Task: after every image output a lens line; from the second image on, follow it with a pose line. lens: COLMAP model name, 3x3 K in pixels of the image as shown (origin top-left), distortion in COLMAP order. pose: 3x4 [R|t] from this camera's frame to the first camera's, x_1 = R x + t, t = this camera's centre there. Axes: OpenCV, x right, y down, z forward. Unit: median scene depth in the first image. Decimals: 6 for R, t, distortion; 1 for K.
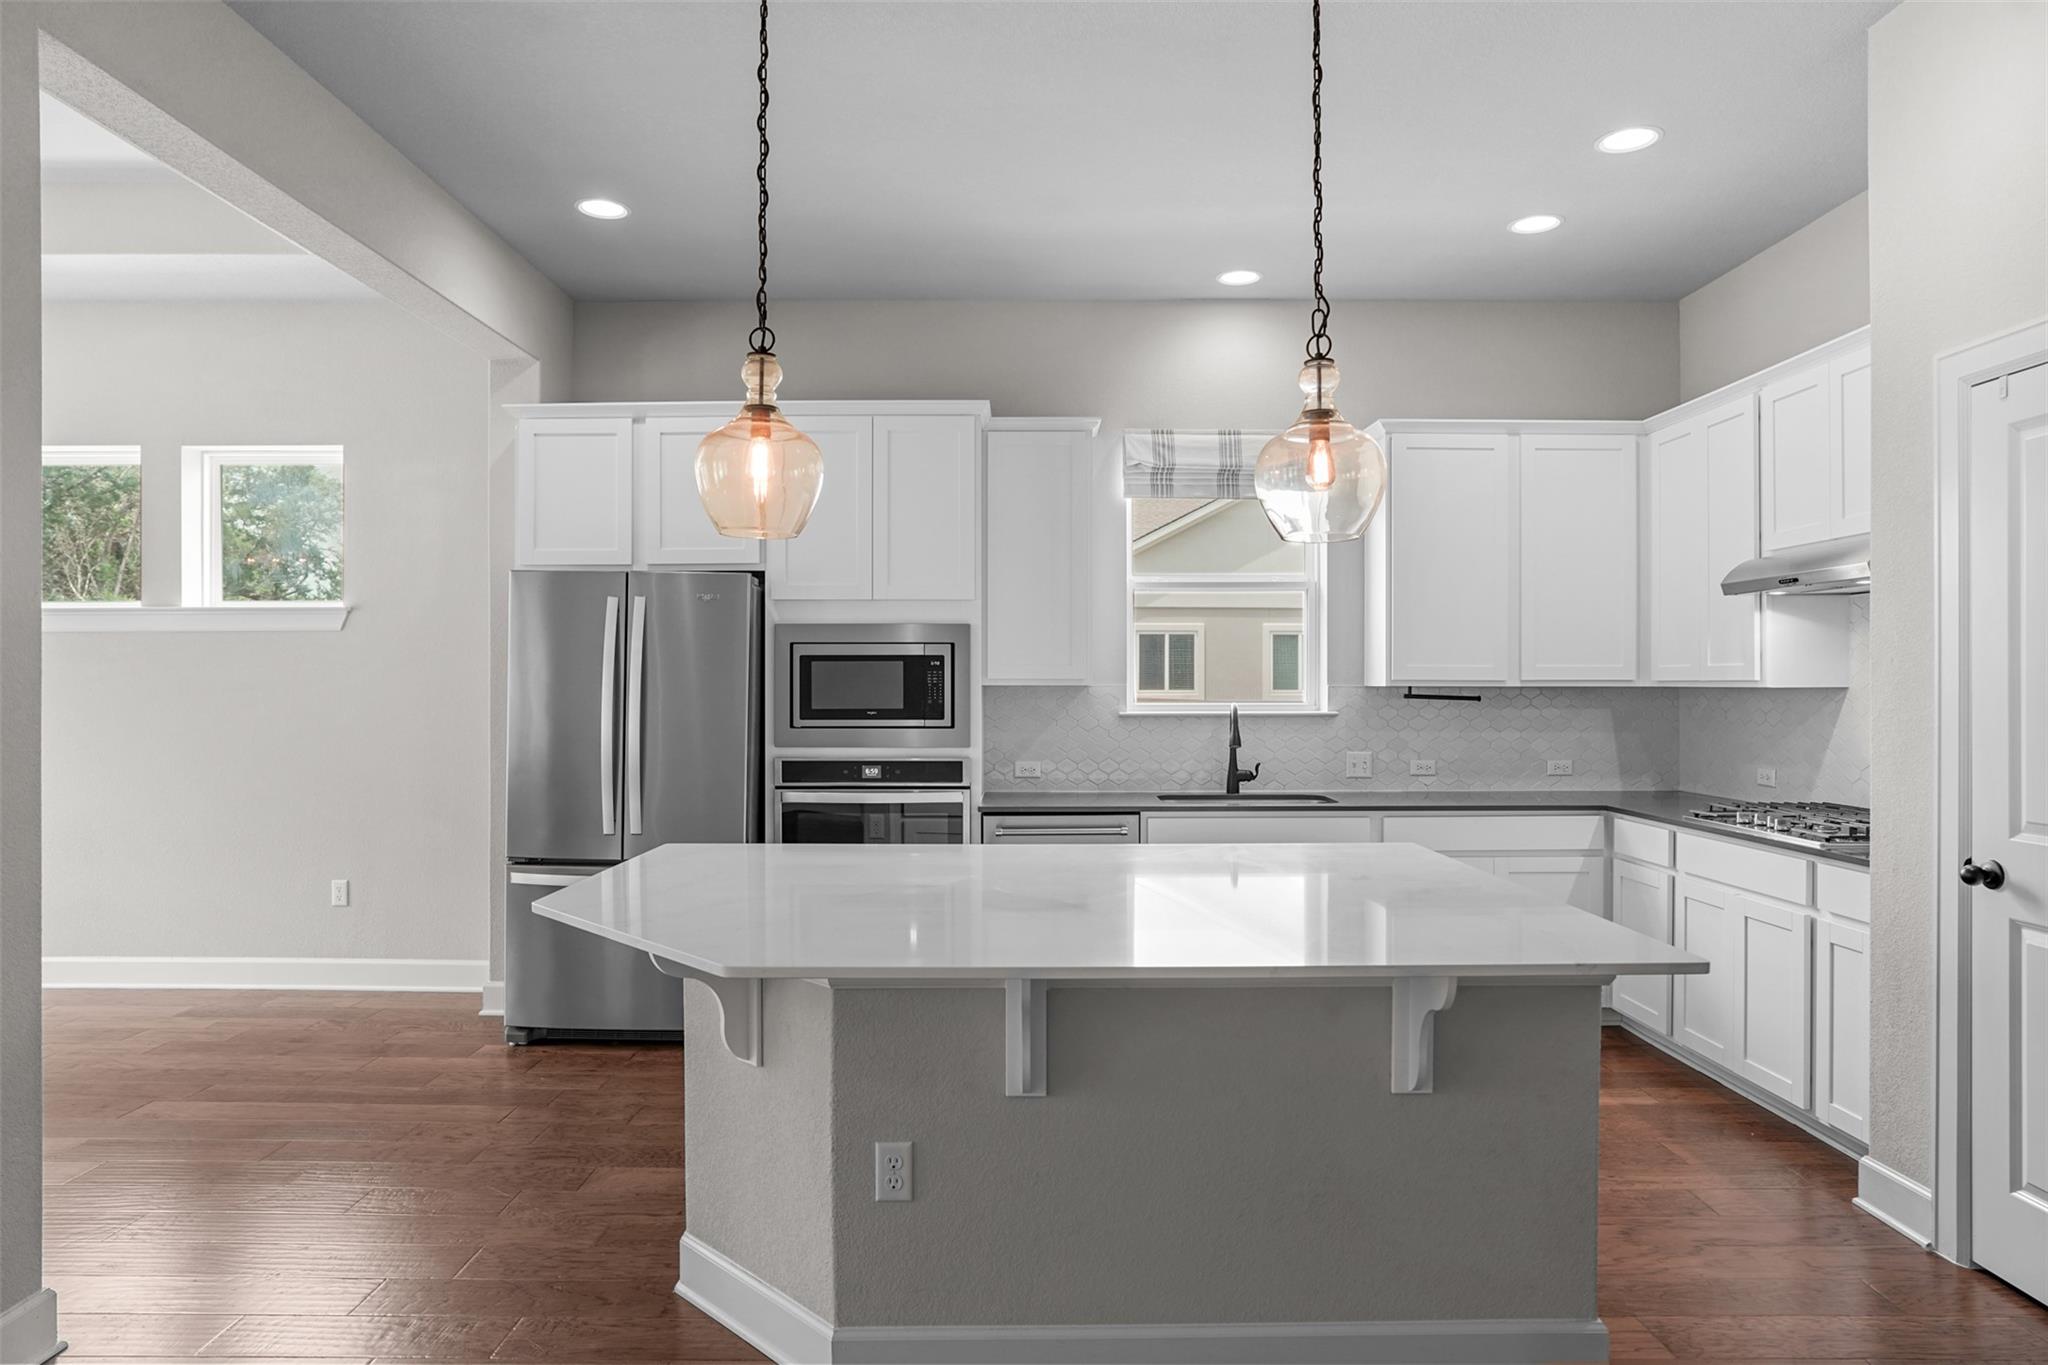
lens RADIAL K [[1228.1, 0, 1020.4], [0, 1228.1, 678.1], [0, 0, 1]] dist [-0.034144, 0.002291]
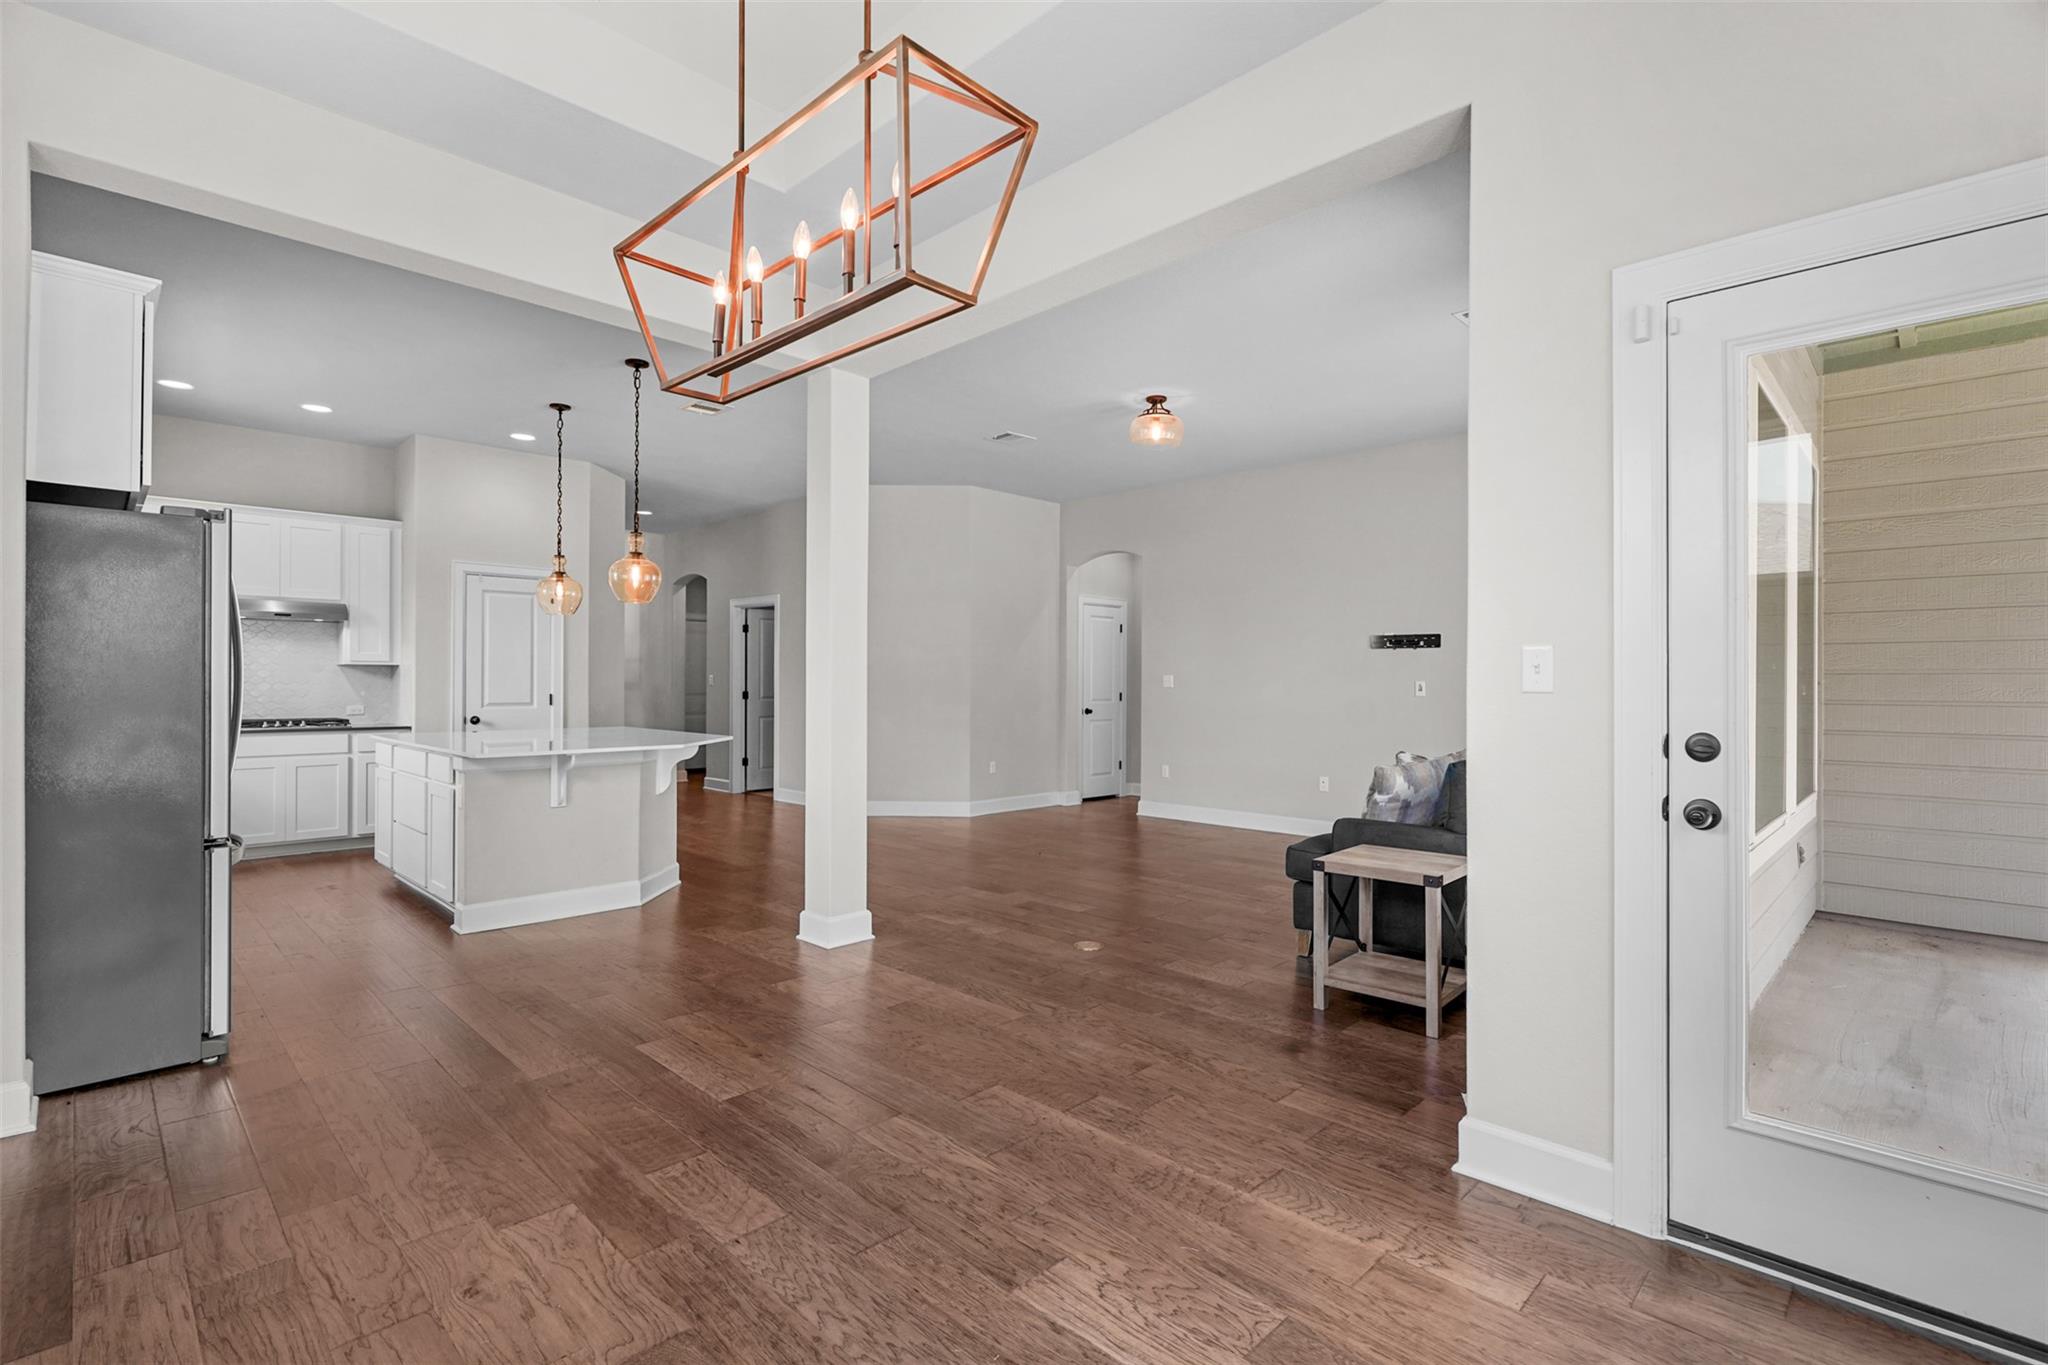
lens RADIAL K [[941.5, 0, 1024.0], [0, 941.5, 682.5], [0, 0, 1]] dist [-0.001110, 0.000066]
pose [[-0.710611, -0.001845, 0.703582, -1.253321], [-0.008022, 0.999953, -0.005480, 0.034025], [-0.703539, -0.009538, -0.710593, 1.038247]]
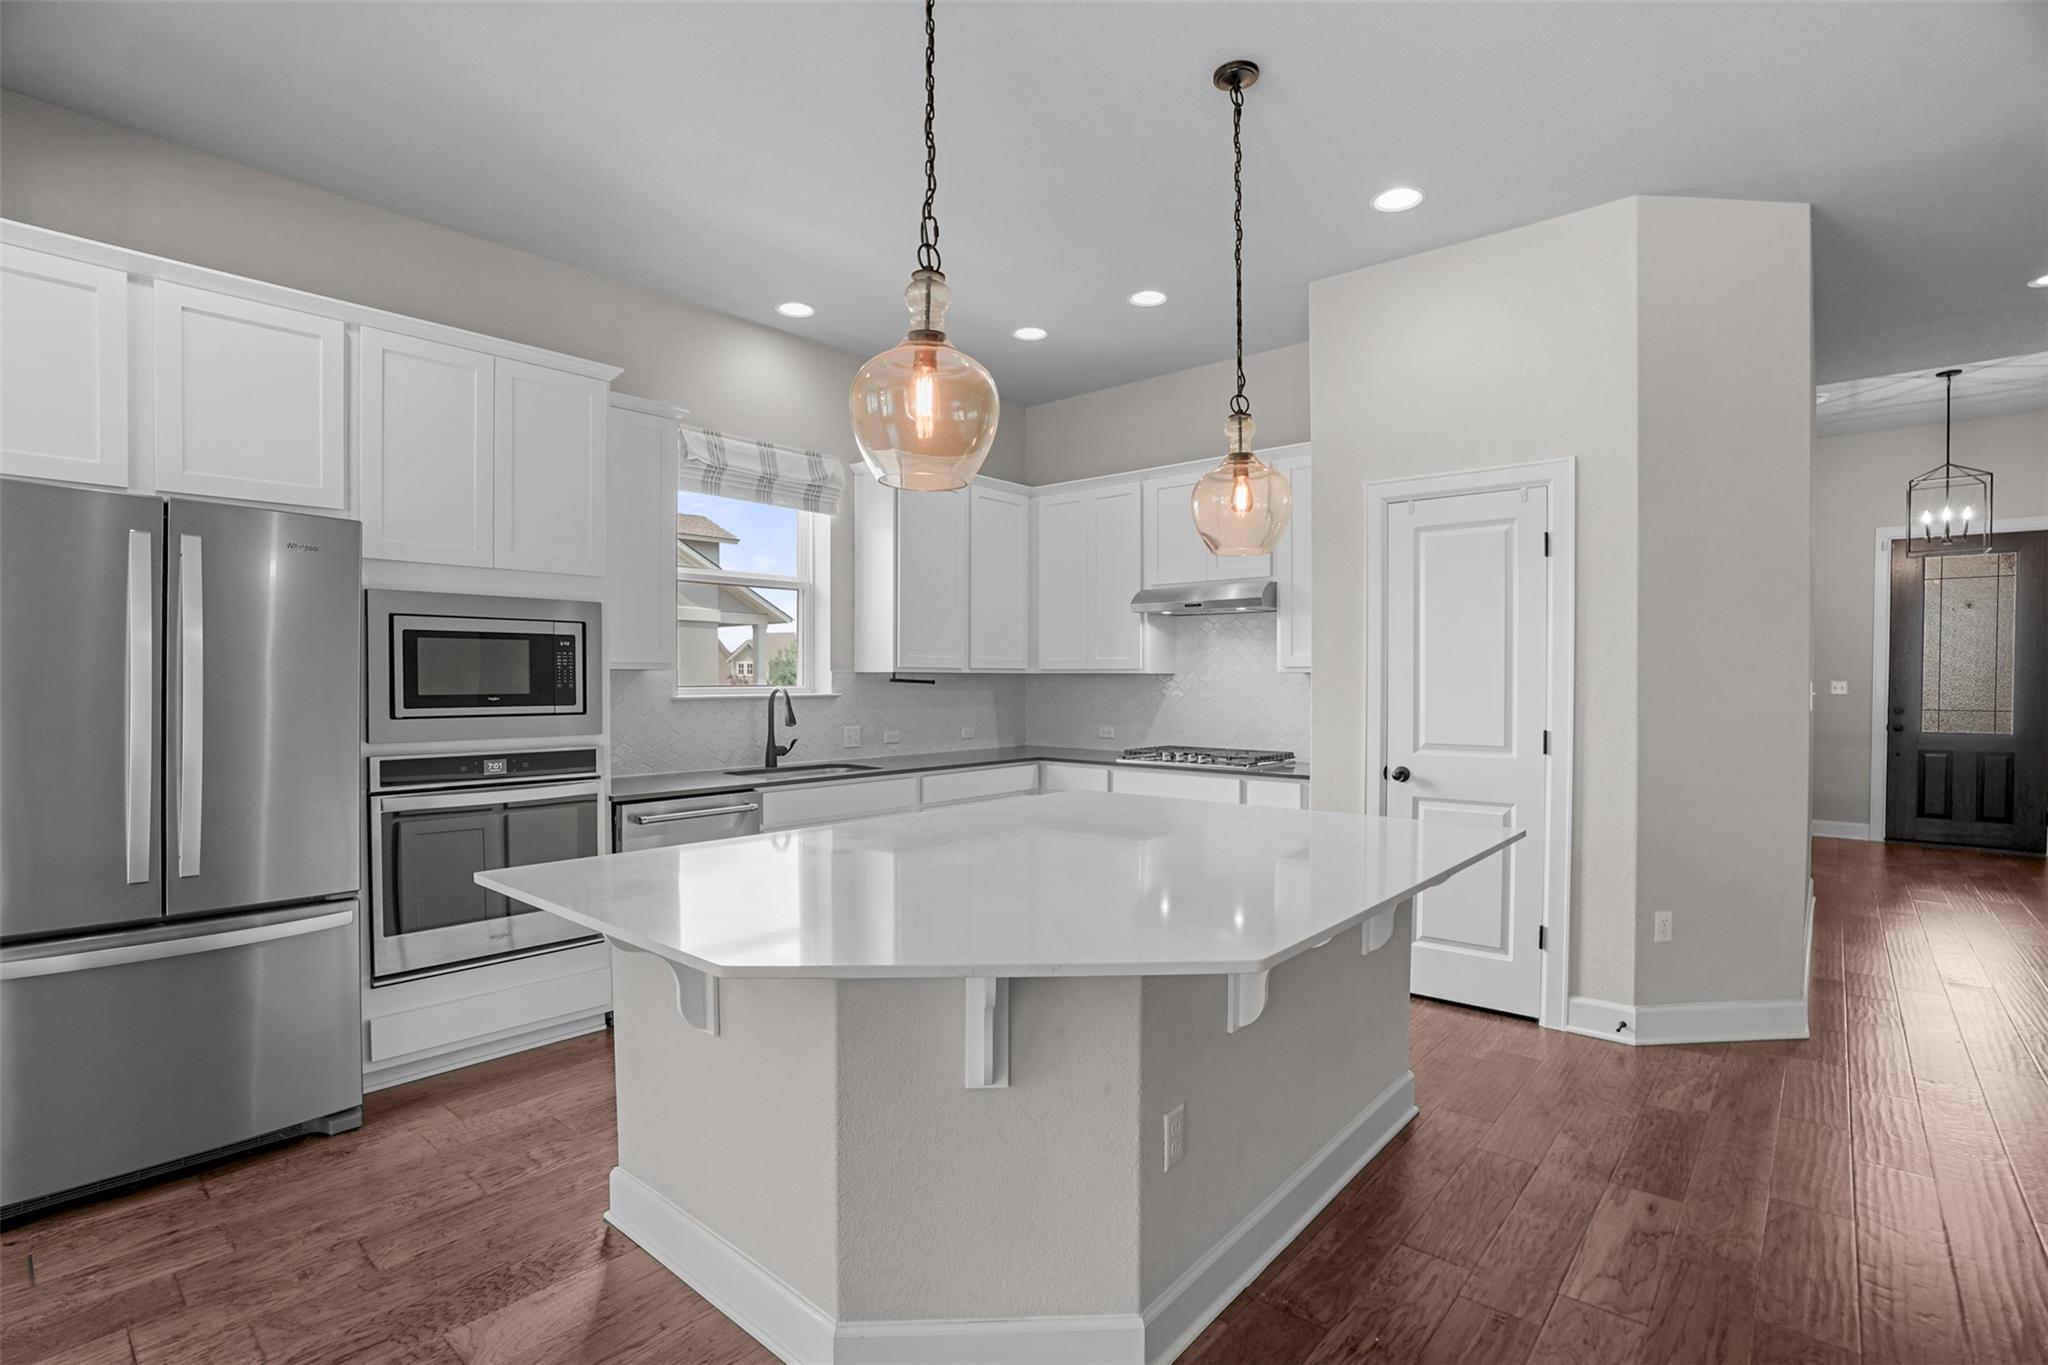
lens RADIAL K [[965.8, 0, 1007.5], [0, 965.8, 695.6], [0, 0, 1]] dist [-0.070090, 0.028639]
pose [[0.657899, -0.012280, 0.753006, -0.386900], [-0.005373, 0.999765, 0.020998, 0.009976], [-0.753087, -0.017860, 0.657678, 0.288246]]
